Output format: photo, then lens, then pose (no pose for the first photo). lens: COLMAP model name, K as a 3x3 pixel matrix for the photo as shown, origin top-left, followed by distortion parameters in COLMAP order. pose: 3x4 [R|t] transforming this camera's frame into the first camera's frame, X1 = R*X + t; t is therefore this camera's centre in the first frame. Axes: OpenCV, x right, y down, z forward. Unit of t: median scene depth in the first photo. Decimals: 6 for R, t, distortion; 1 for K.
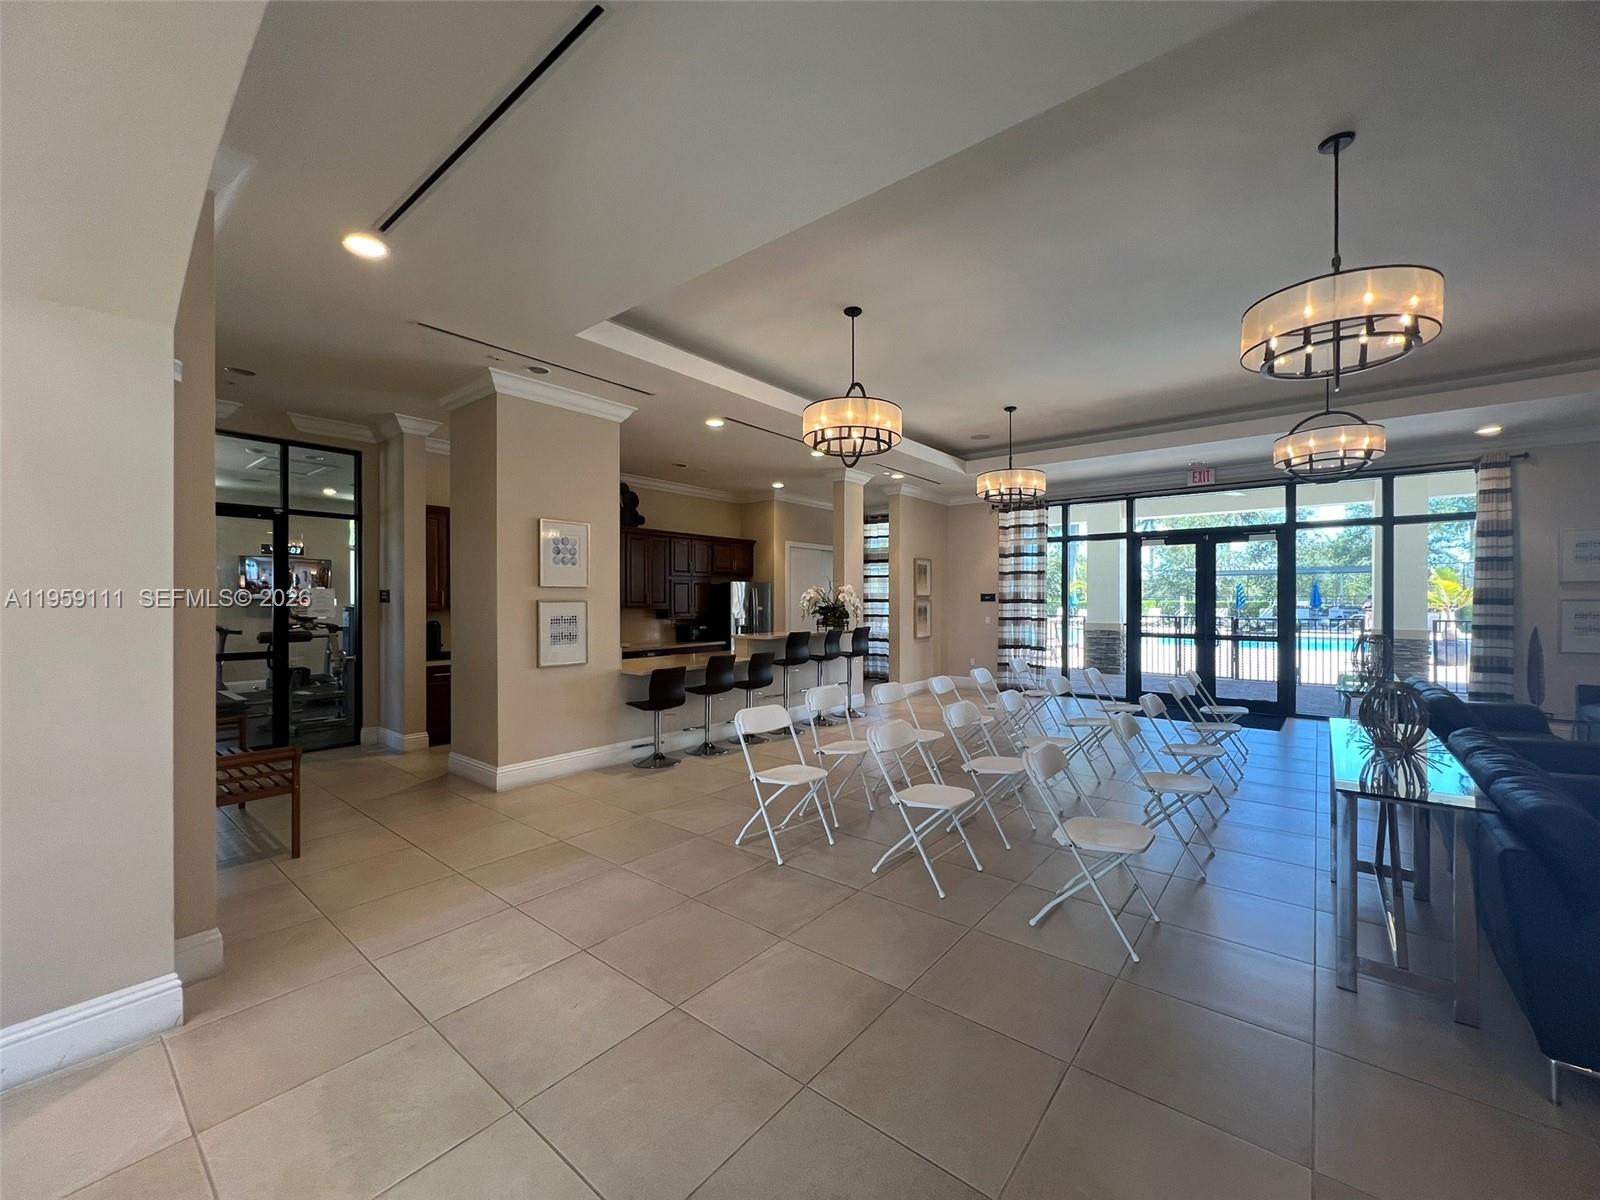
lens RADIAL K [[638.7, 0, 800.5], [0, 638.7, 602.6], [0, 0, 1]] dist [0.000260, 0.000202]
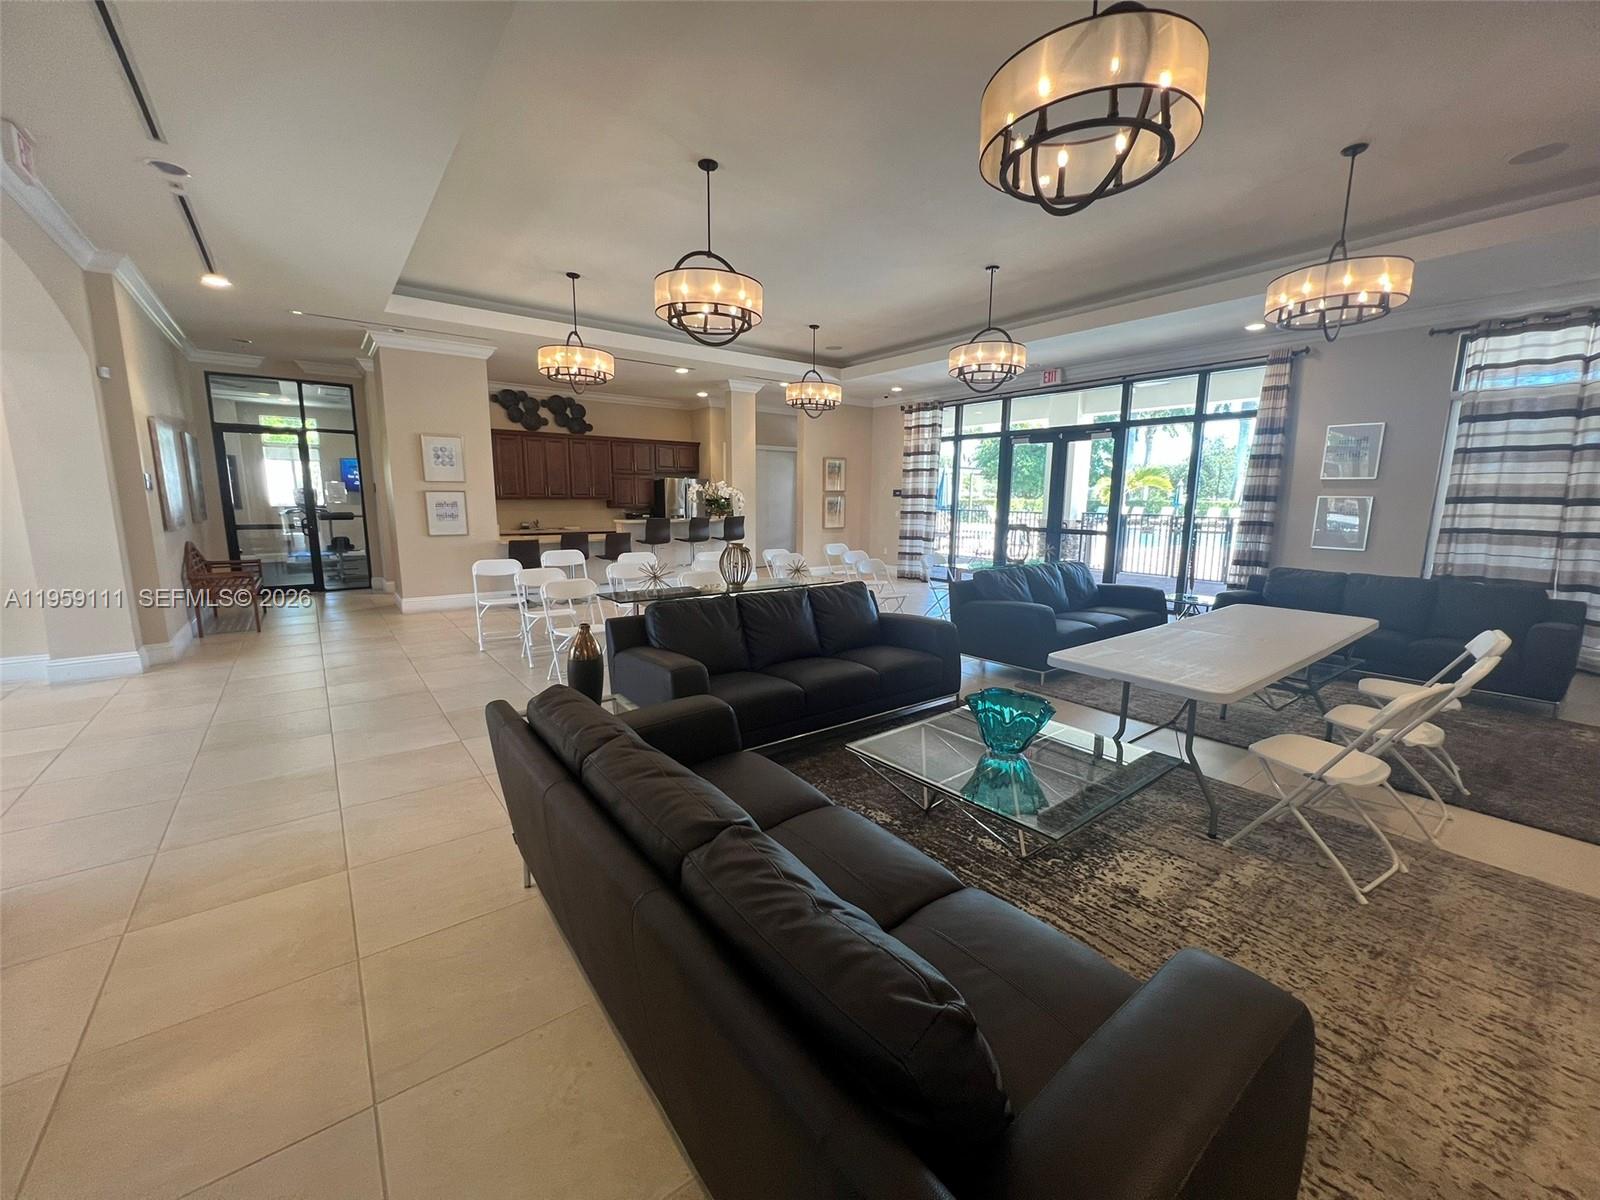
lens RADIAL K [[638.7, 0, 800.5], [0, 638.7, 602.6], [0, 0, 1]] dist [0.000260, 0.000202]
pose [[0.972963, 0.045344, -0.226467, 0.495189], [-0.008940, 0.987197, 0.159255, 0.006008], [0.230789, -0.152924, 0.960911, -0.166312]]
